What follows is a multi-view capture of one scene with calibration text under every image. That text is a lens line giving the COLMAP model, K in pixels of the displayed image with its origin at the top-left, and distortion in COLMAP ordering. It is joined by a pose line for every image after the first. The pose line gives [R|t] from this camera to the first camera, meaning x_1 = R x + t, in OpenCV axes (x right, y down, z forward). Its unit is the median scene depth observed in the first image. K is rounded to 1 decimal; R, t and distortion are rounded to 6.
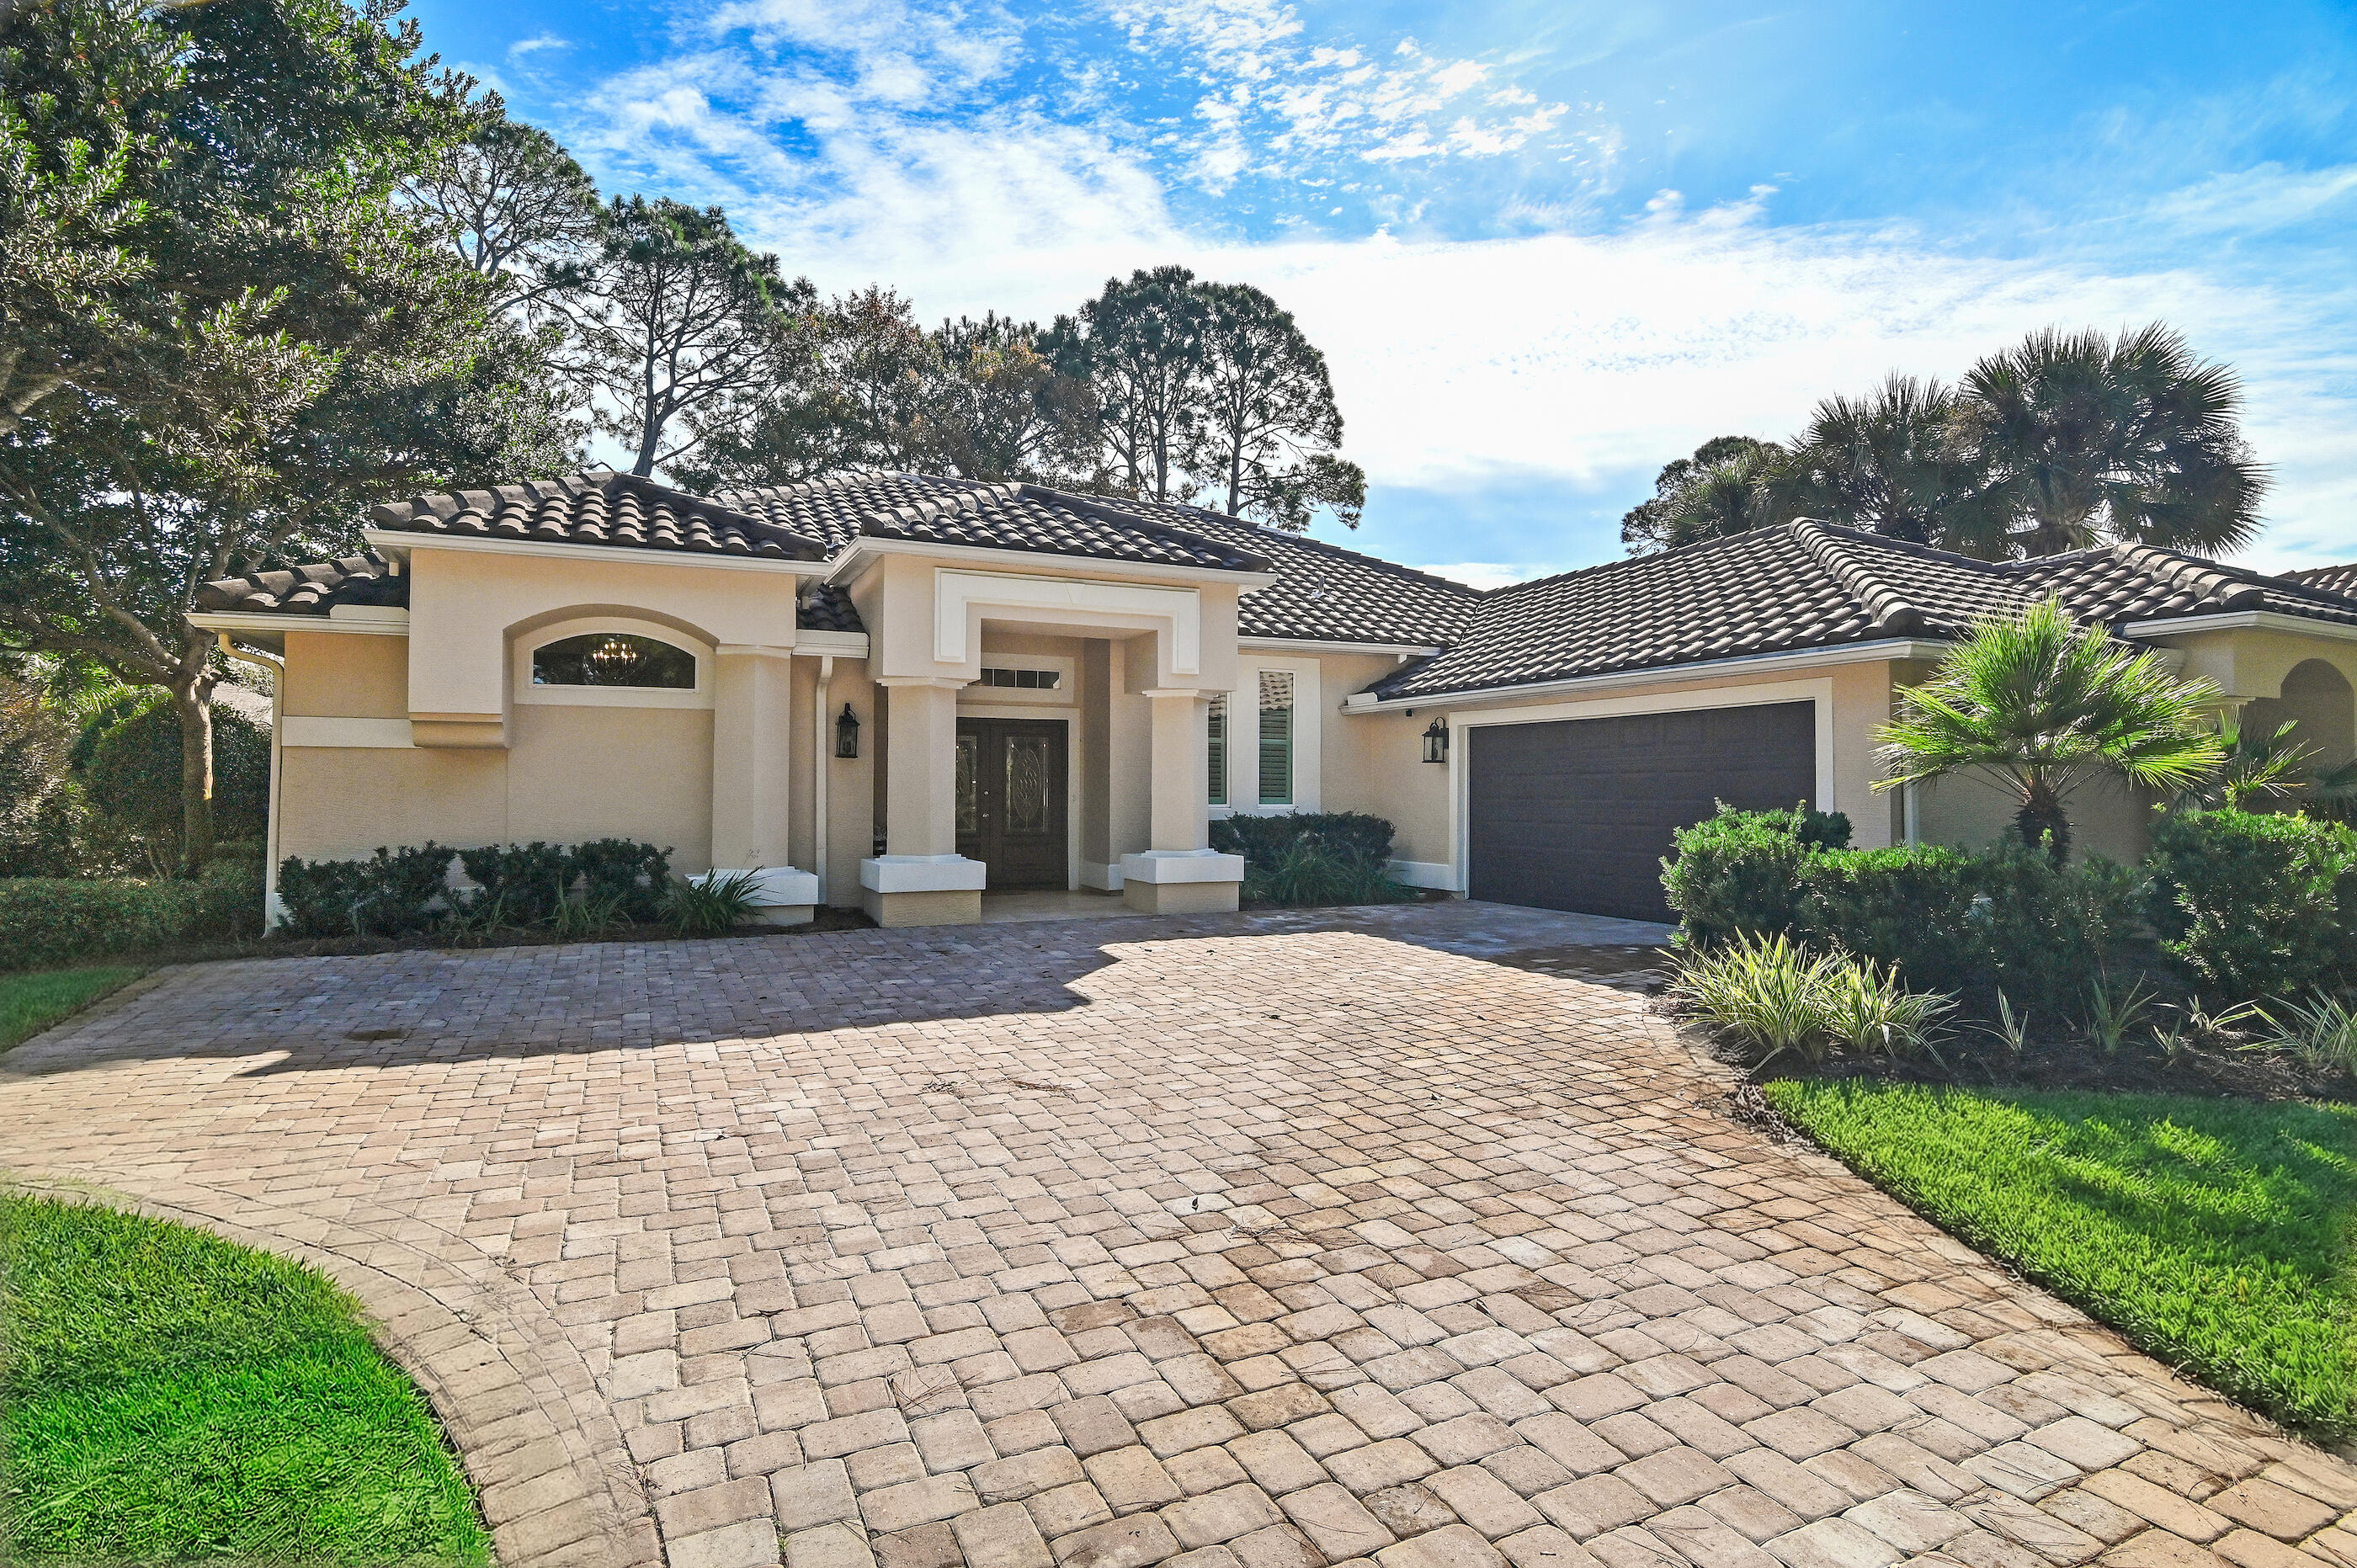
lens RADIAL K [[1155.8, 0, 1178.6], [0, 1155.8, 778.4], [0, 0, 1]] dist [0.010454, 0.000293]
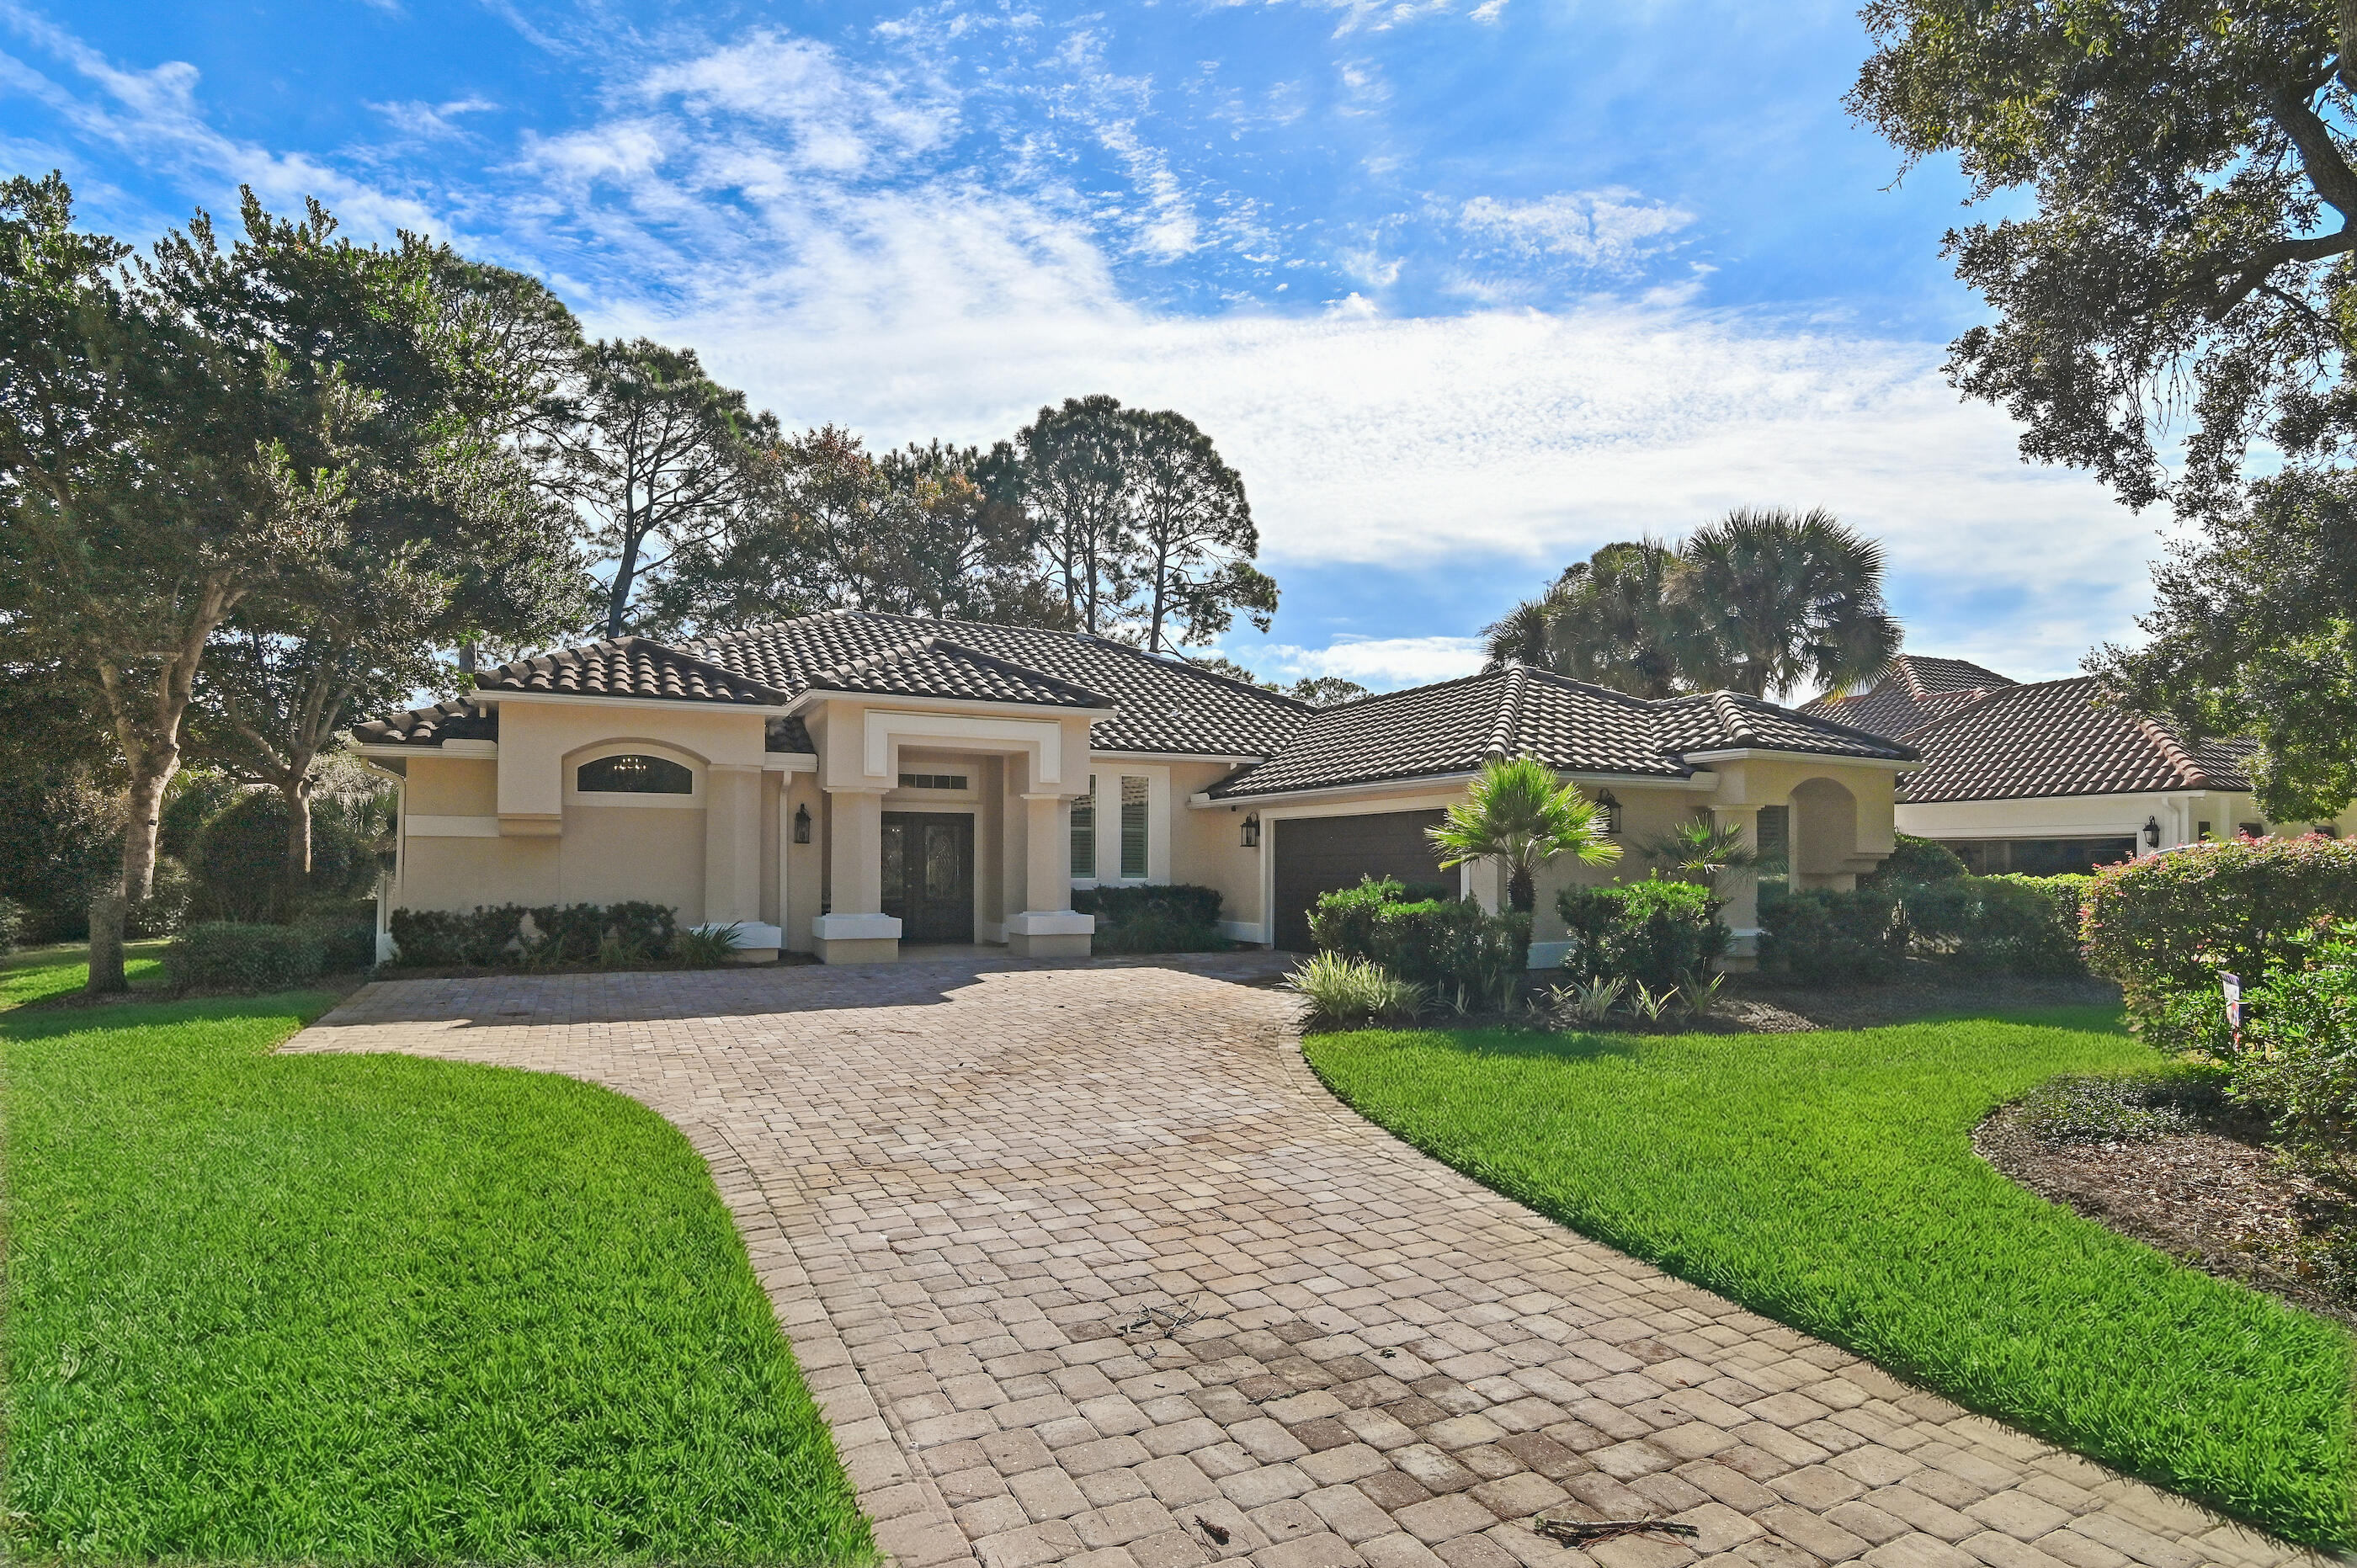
lens RADIAL K [[1155.8, 0, 1171.1], [0, 1155.8, 873.9], [0, 0, 1]] dist [0.010454, 0.000293]
pose [[0.999765, 0.002045, 0.021571, 0.103243], [-0.002431, 0.999837, 0.017897, -0.006176], [-0.021531, -0.017945, 0.999607, -0.325648]]
